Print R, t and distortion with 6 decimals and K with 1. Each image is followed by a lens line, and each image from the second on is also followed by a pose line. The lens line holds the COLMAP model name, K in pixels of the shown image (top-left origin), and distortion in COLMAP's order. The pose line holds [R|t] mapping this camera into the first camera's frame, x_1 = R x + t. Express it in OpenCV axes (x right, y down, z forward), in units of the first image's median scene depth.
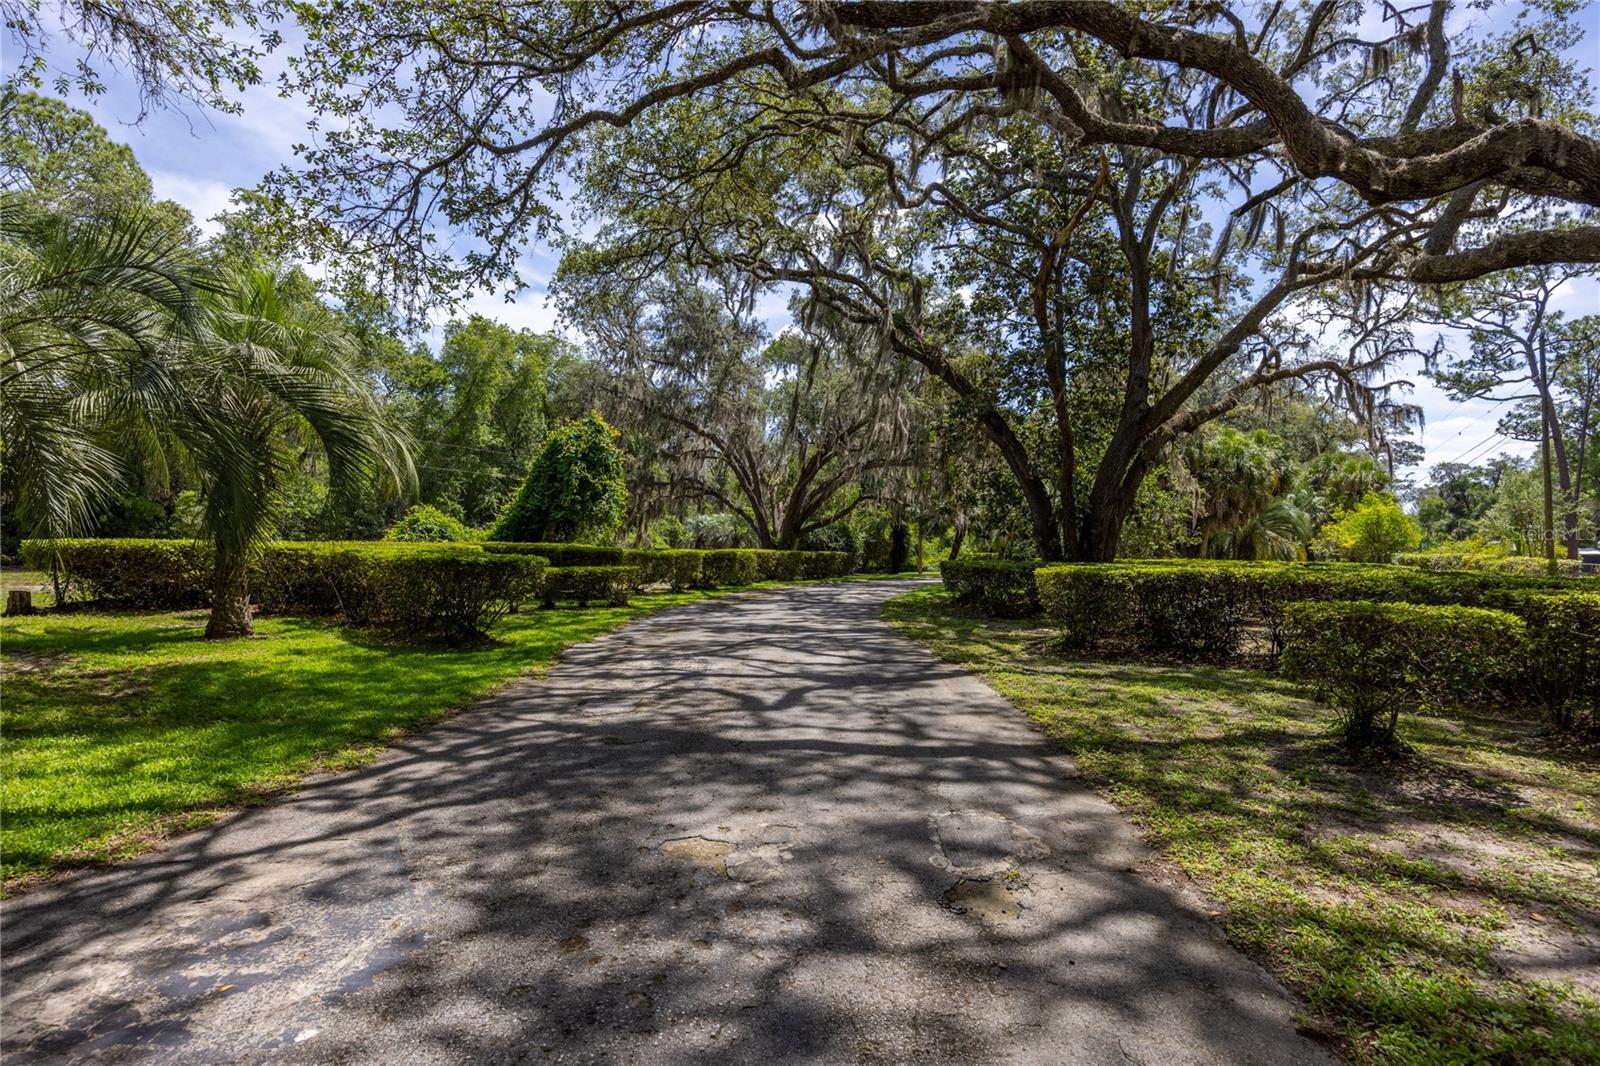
lens RADIAL K [[852.9, 0, 800.0], [0, 852.9, 533.0], [0, 0, 1]] dist [0.000485, 0.000090]
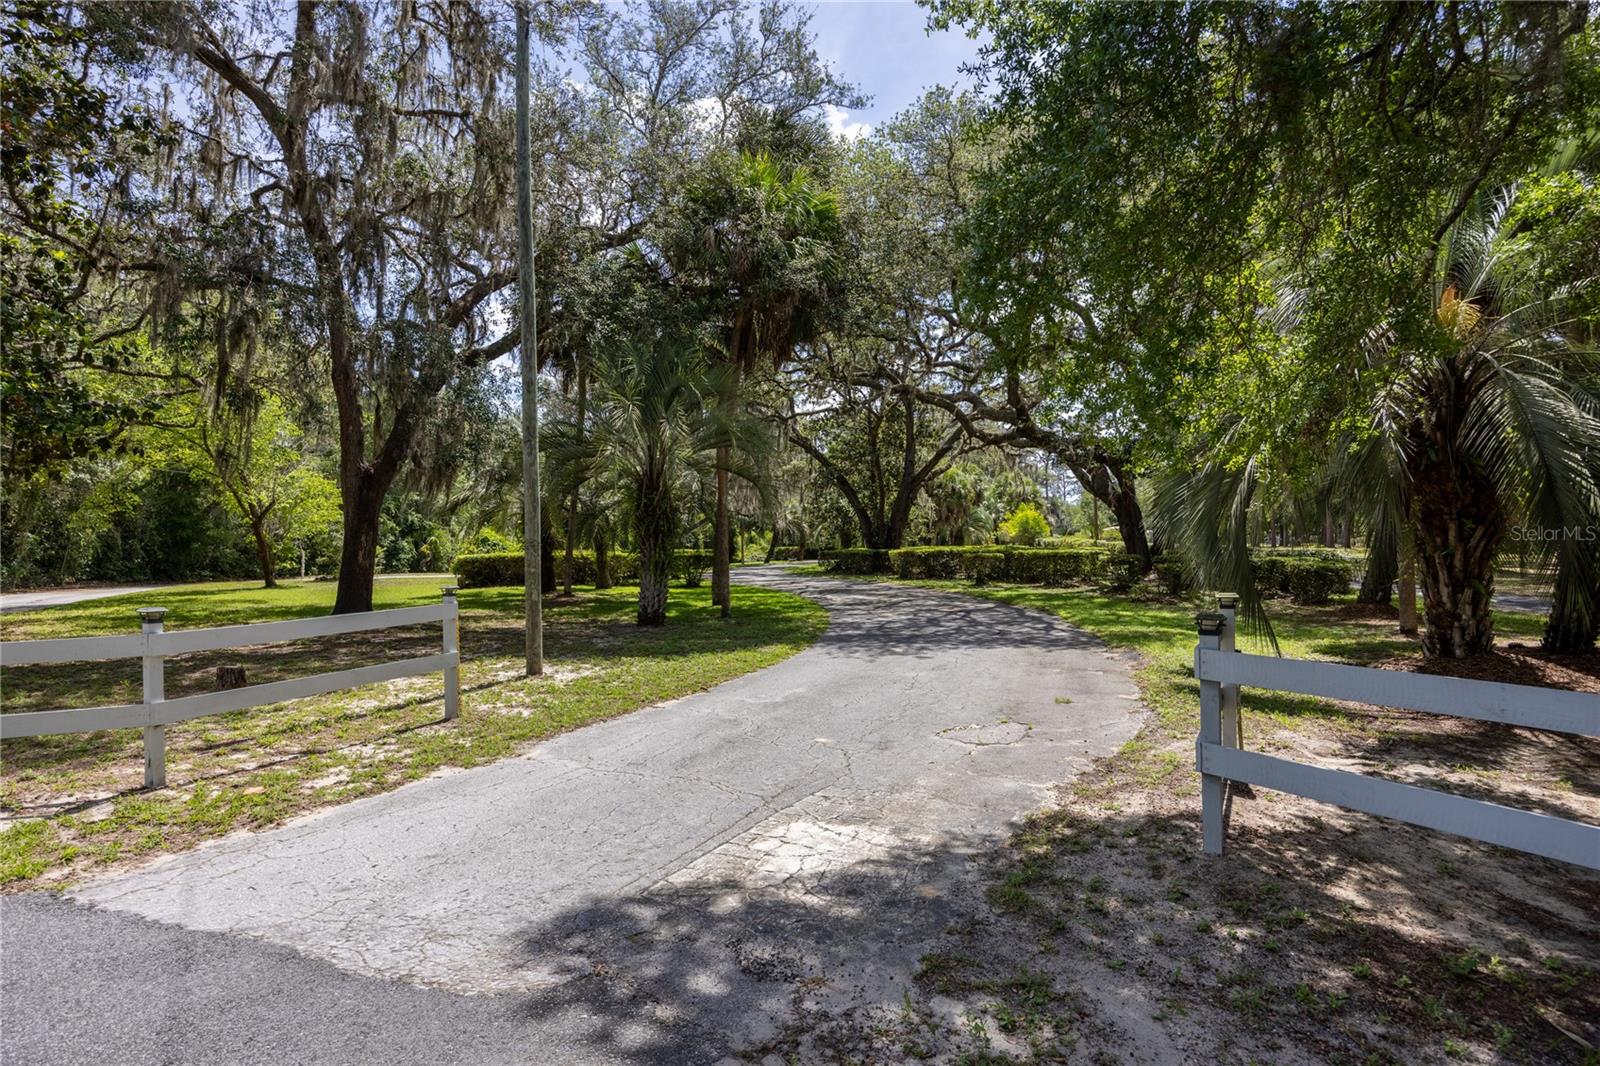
lens RADIAL K [[852.9, 0, 800.0], [0, 852.9, 533.0], [0, 0, 1]] dist [0.000485, 0.000090]
pose [[0.956020, -0.028019, 0.291962, -0.263142], [0.026748, 0.999607, 0.008347, -0.015641], [-0.292081, -0.000171, 0.956394, -0.510686]]
